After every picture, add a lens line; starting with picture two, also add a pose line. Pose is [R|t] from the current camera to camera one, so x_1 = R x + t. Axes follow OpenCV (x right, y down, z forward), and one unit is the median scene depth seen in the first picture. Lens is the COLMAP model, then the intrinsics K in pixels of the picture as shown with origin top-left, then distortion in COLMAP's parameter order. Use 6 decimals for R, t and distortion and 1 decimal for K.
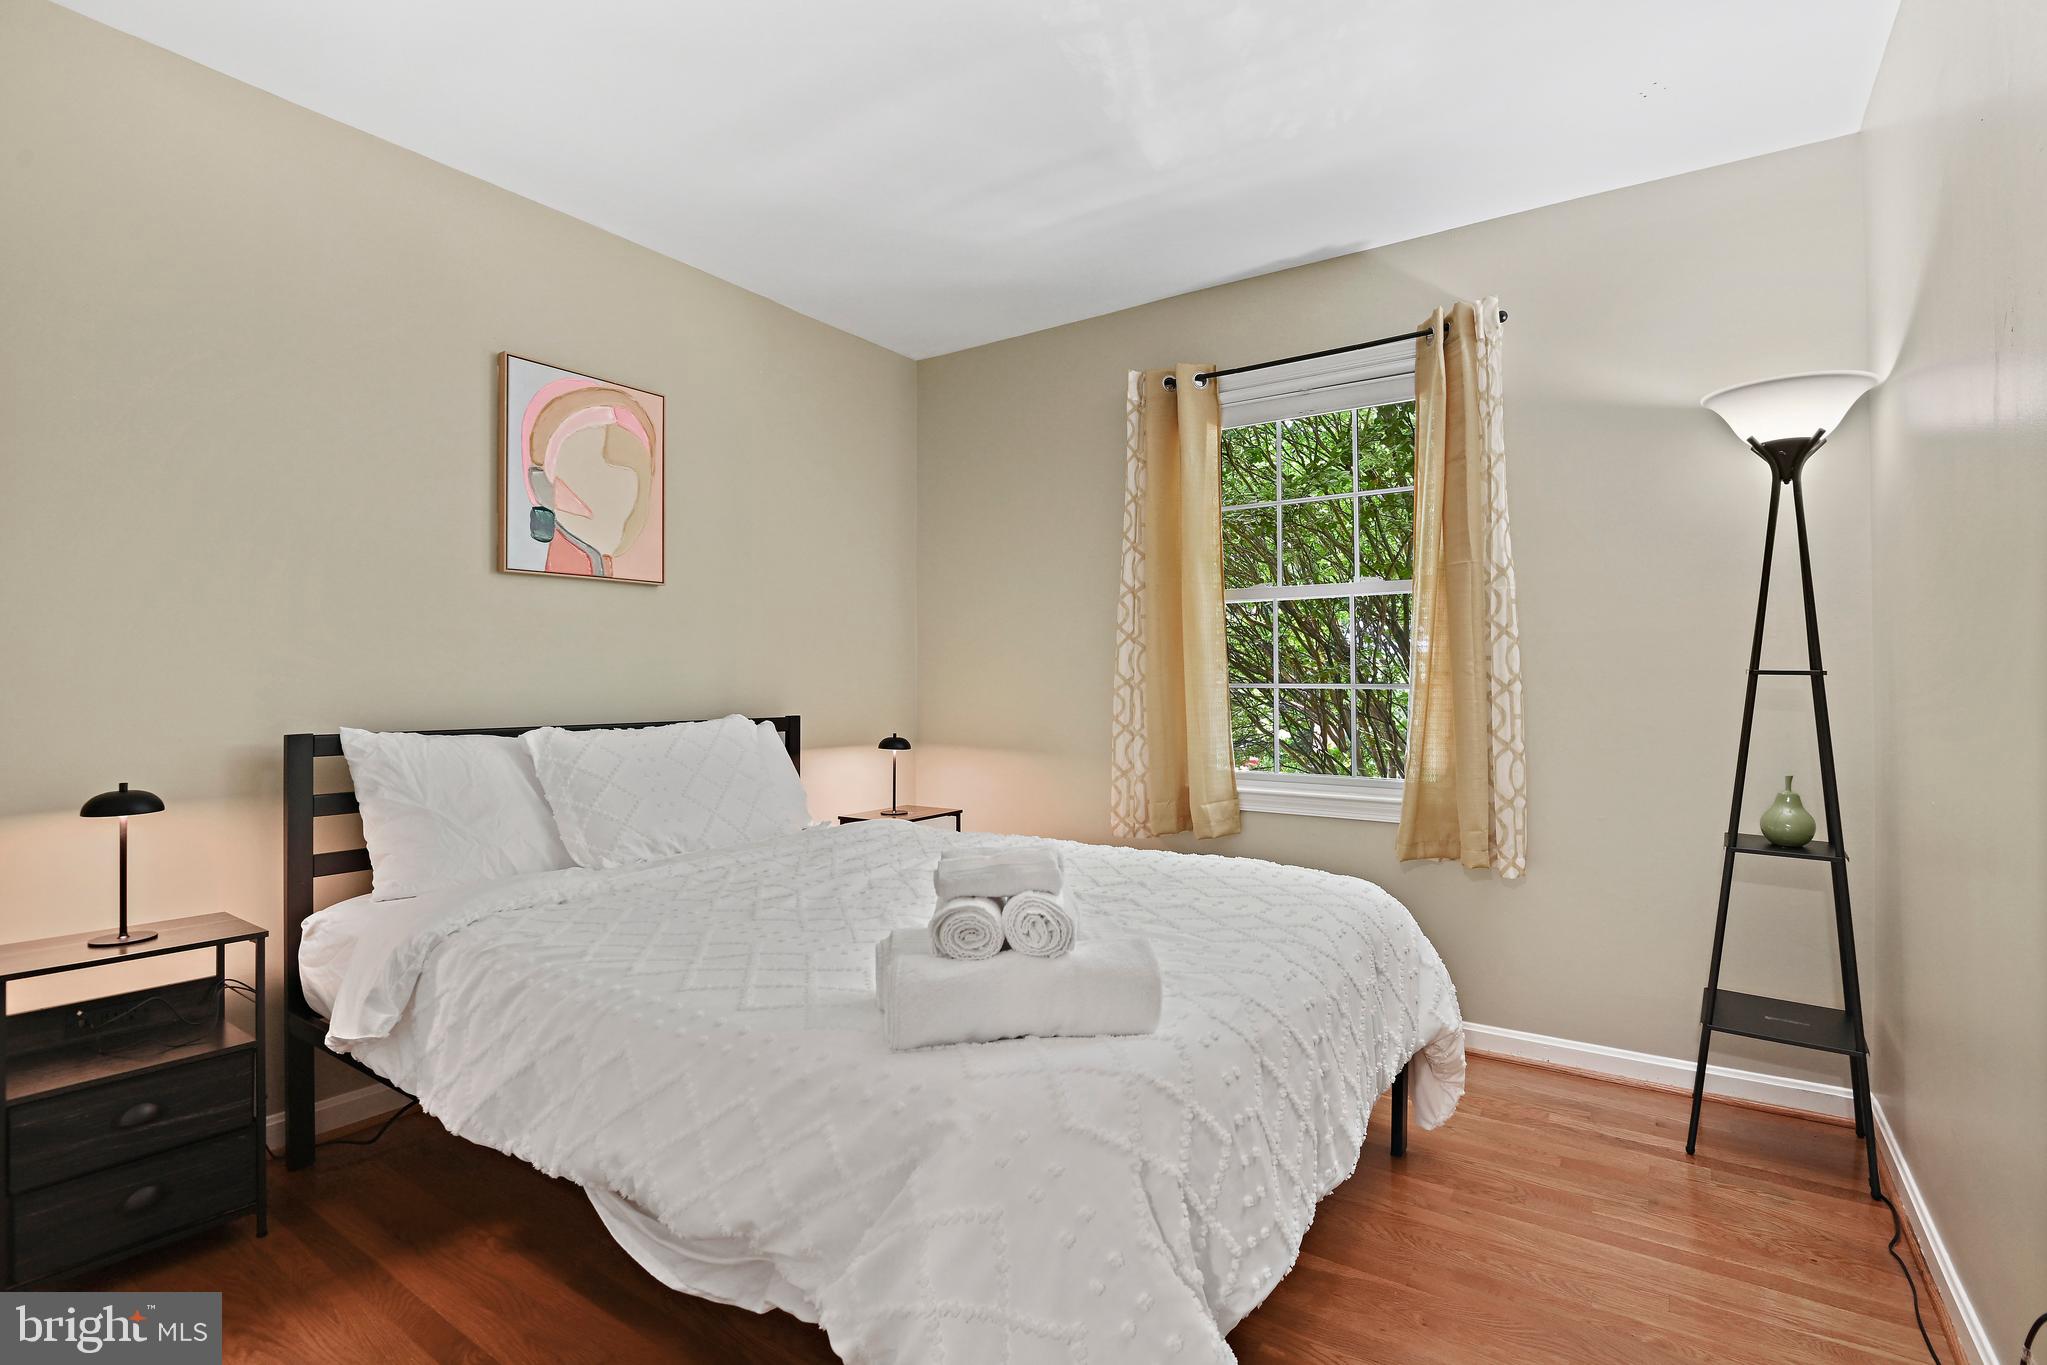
lens RADIAL K [[960.8, 0, 1022.6], [0, 960.8, 664.0], [0, 0, 1]] dist [-0.003258, -0.009429]
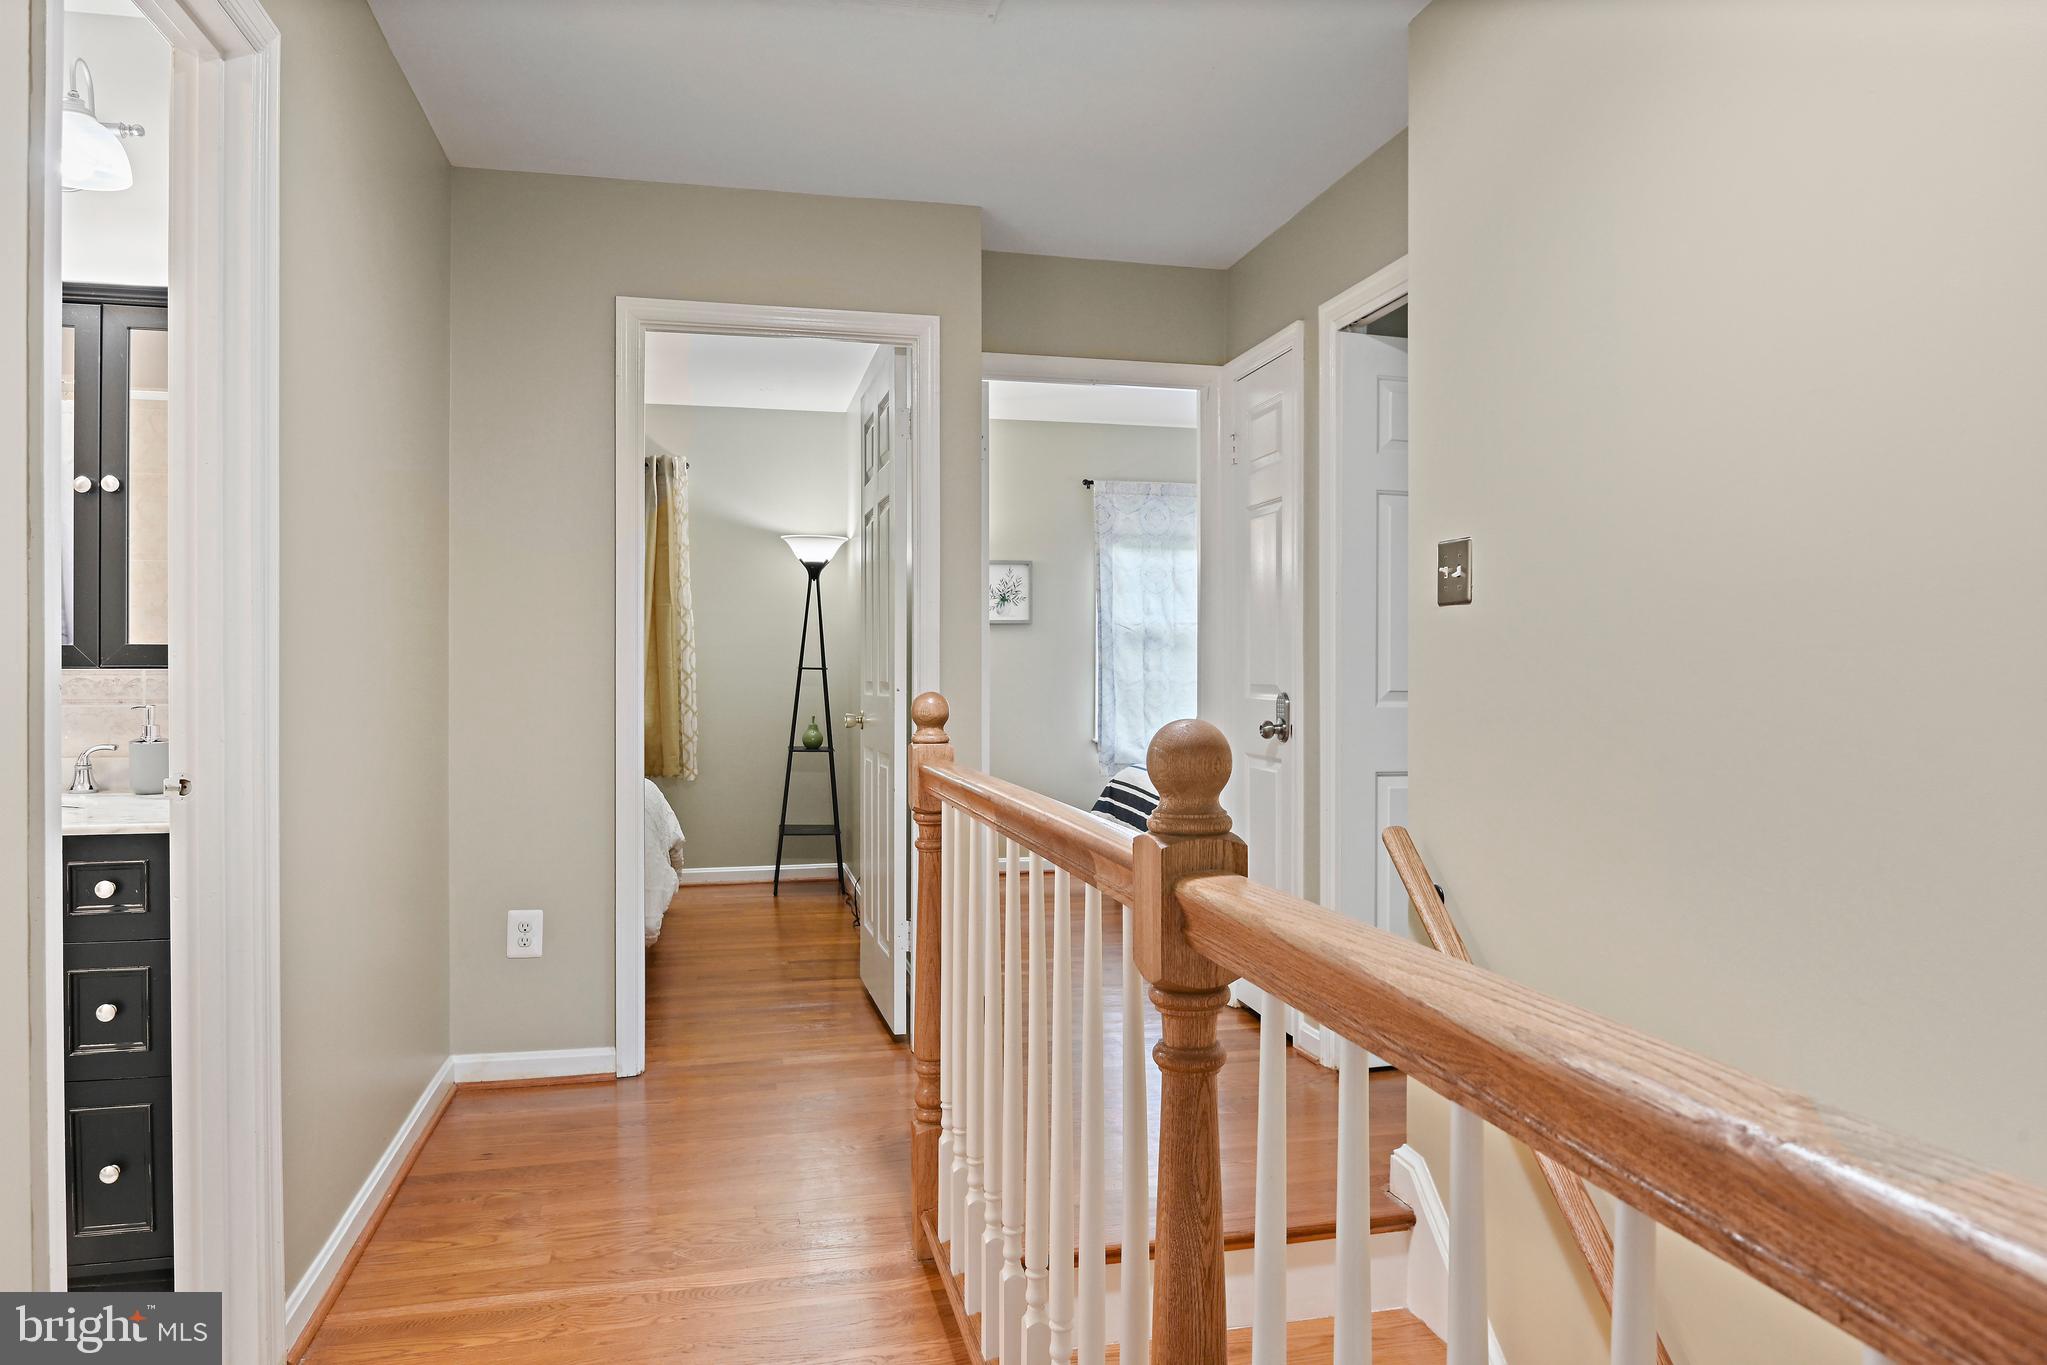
lens RADIAL K [[1282.4, 0, 1023.5], [0, 1282.4, 682.5], [0, 0, 1]] dist [-0.027989, 0.000739]
pose [[0.670544, -0.002545, 0.741866, -0.850837], [-0.013164, 0.999796, 0.015328, -0.008509], [-0.741753, -0.020044, 0.670373, -1.070213]]
